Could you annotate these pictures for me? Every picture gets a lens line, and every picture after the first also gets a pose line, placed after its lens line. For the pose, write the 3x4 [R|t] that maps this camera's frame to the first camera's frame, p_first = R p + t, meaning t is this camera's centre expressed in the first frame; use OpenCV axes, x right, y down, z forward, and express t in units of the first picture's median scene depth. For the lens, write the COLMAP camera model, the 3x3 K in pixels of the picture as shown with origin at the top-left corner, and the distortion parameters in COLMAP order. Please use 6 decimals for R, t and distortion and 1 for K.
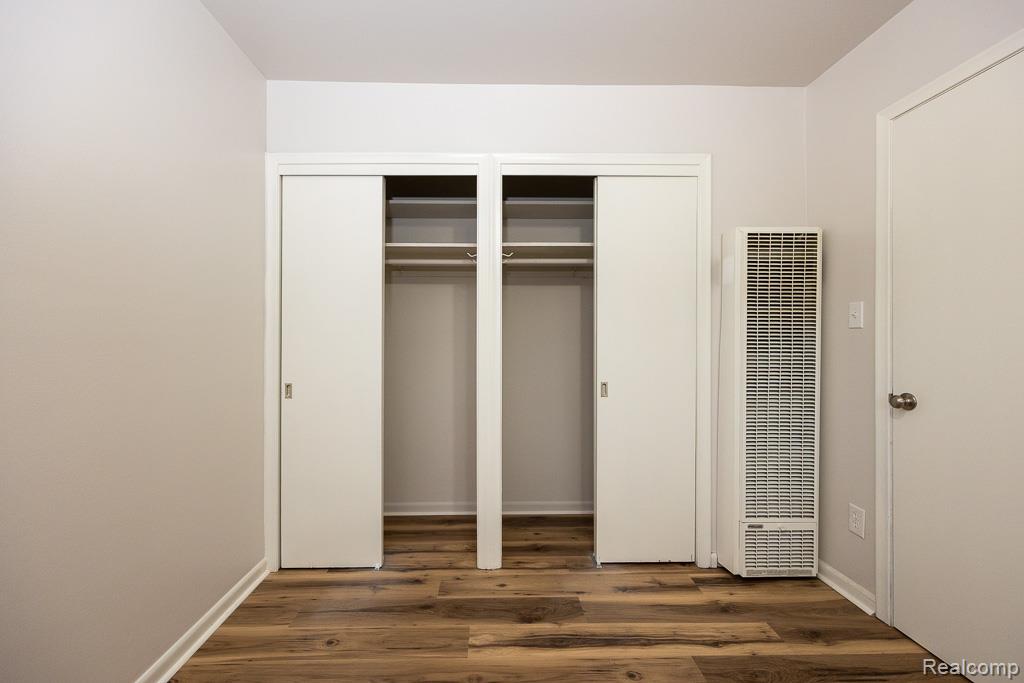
lens RADIAL K [[418.3, 0, 499.2], [0, 418.3, 340.3], [0, 0, 1]] dist [0.000081, 0.000117]
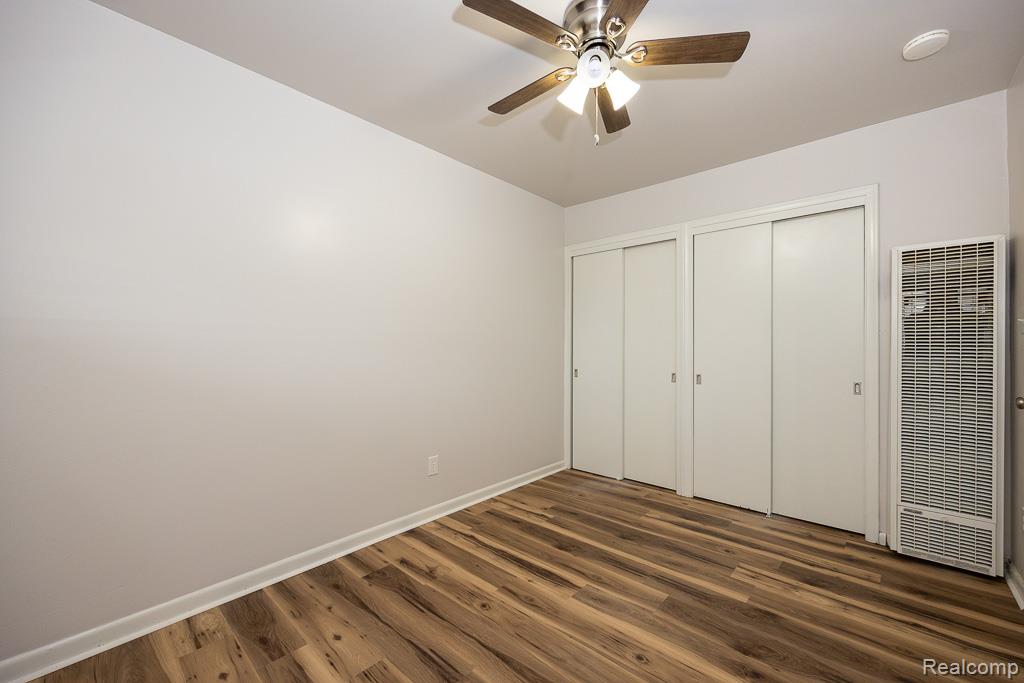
lens RADIAL K [[409.4, 0, 522.6], [0, 409.4, 346.8], [0, 0, 1]] dist [-0.001146, -0.000087]
pose [[0.735328, 0.002259, -0.677708, 0.602109], [-0.000221, 0.999995, 0.003094, -0.000438], [0.677712, -0.002126, 0.735325, -0.532347]]
